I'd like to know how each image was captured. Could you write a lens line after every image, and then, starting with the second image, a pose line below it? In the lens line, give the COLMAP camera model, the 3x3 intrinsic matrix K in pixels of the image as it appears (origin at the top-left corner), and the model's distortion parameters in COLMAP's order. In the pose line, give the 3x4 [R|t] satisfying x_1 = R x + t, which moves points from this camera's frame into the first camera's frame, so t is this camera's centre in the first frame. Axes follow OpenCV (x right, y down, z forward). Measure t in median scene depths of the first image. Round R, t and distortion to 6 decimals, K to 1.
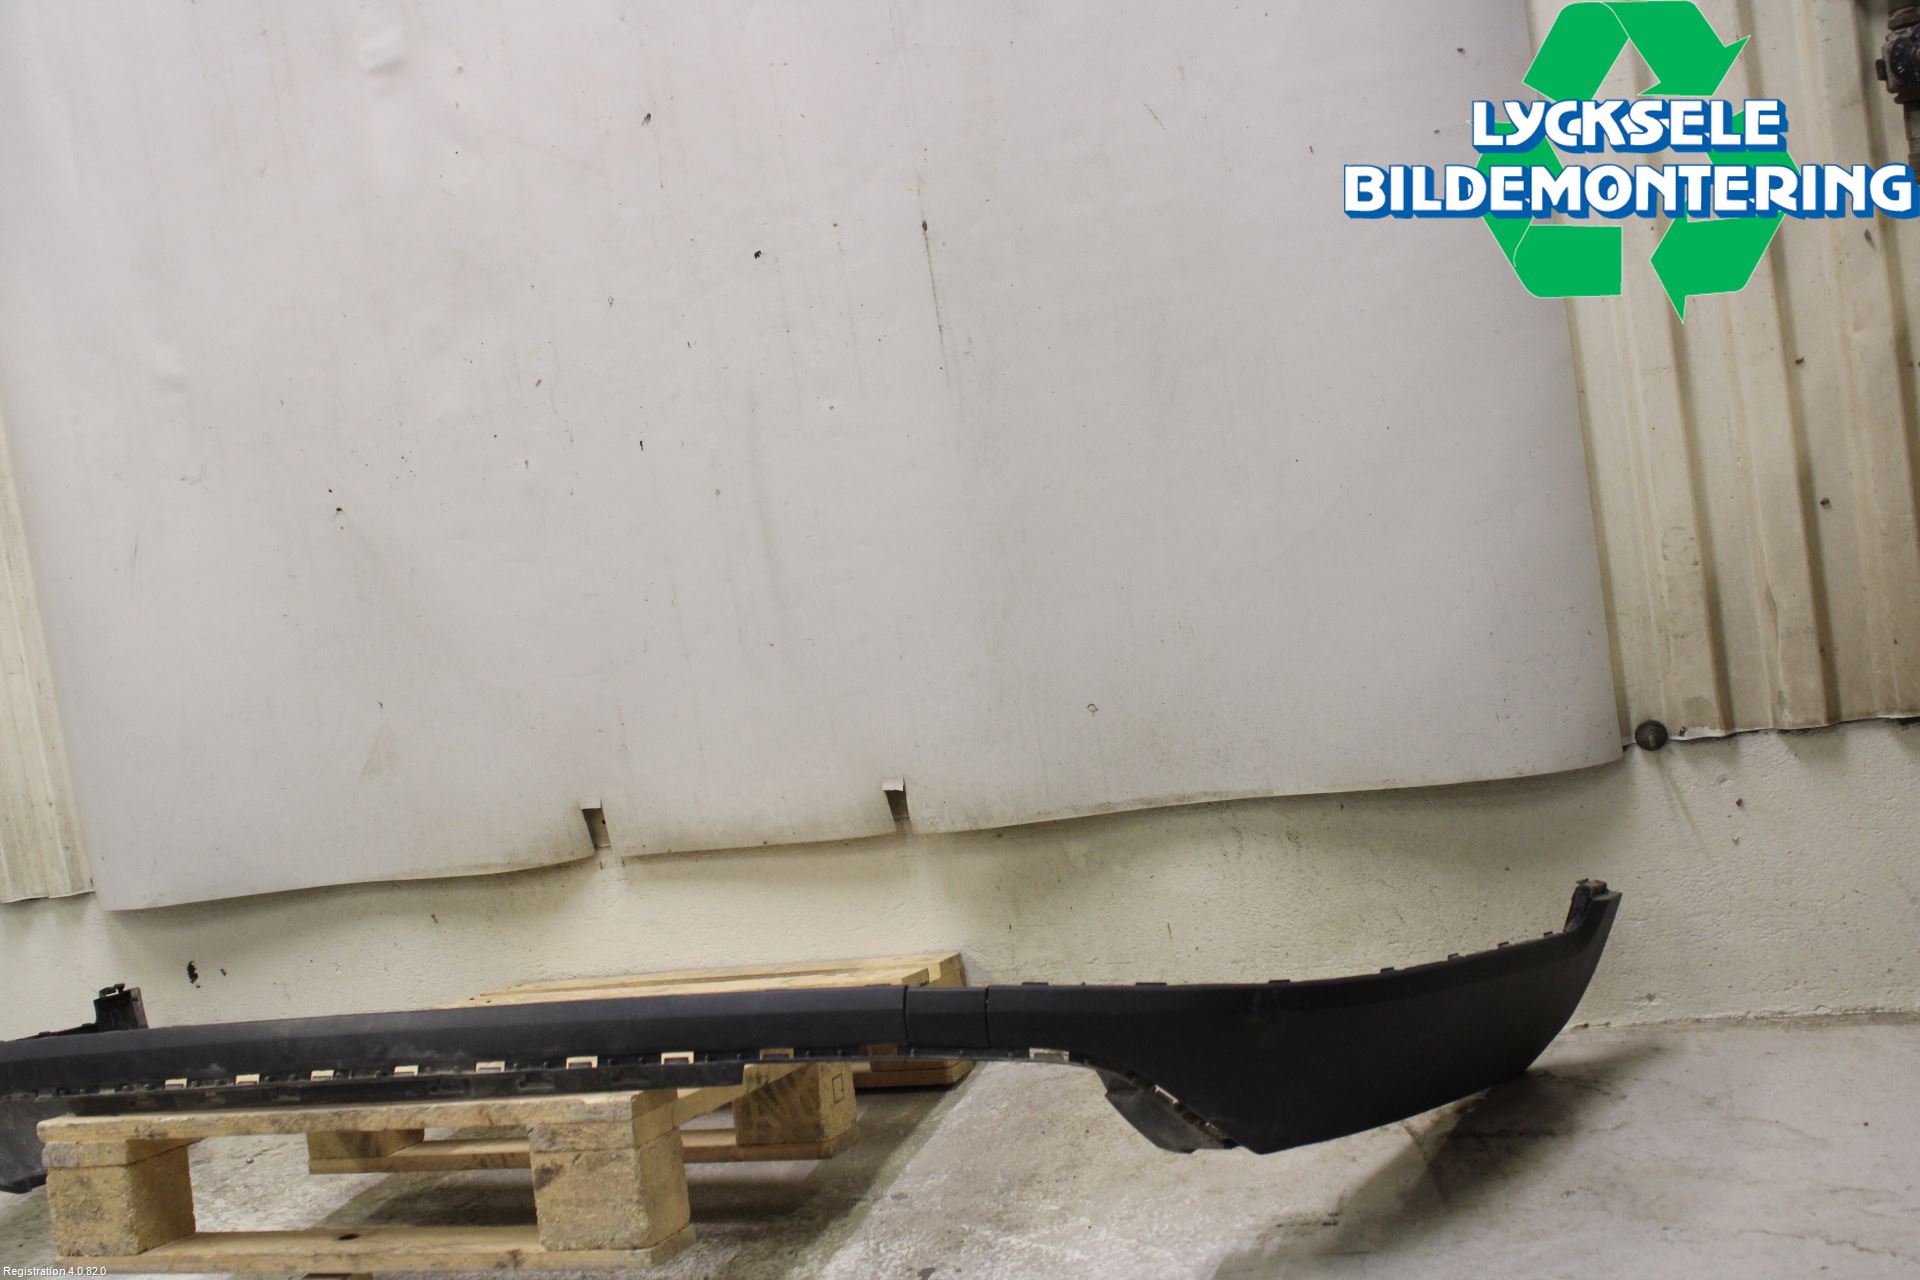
lens RADIAL K [[1963.5, 0, 950.2], [0, 1963.5, 649.7], [0, 0, 1]] dist [-0.117960, 0.126357]
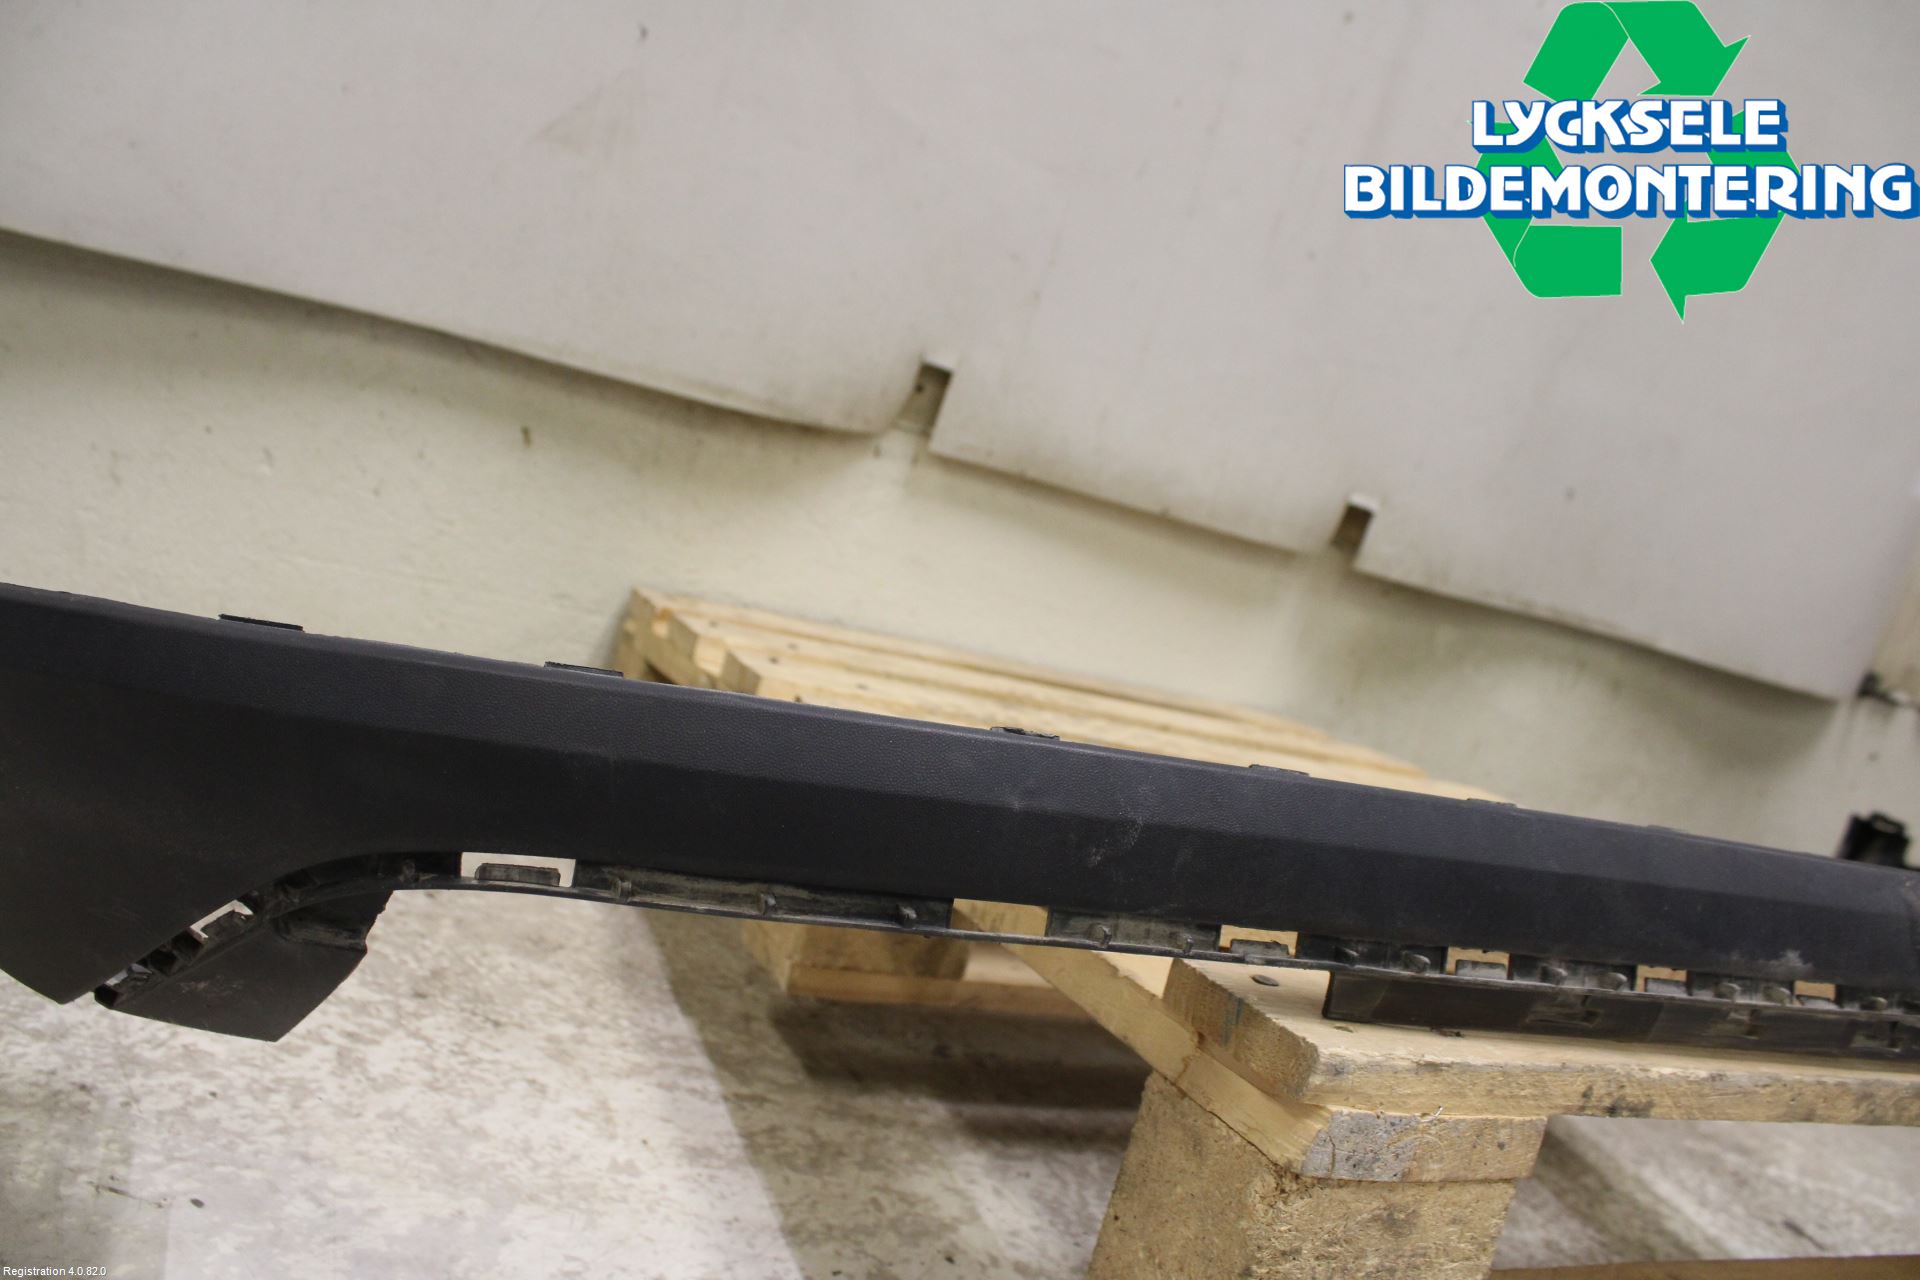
lens RADIAL K [[1565.9, 0, 955.0], [0, 1565.9, 646.0], [0, 0, 1]] dist [-0.166502, 0.131371]
pose [[0.660274, 0.210643, 0.720880, -0.647532], [-0.346736, 0.936939, 0.043809, 0.176995], [-0.666193, -0.278881, 0.691674, 0.803556]]
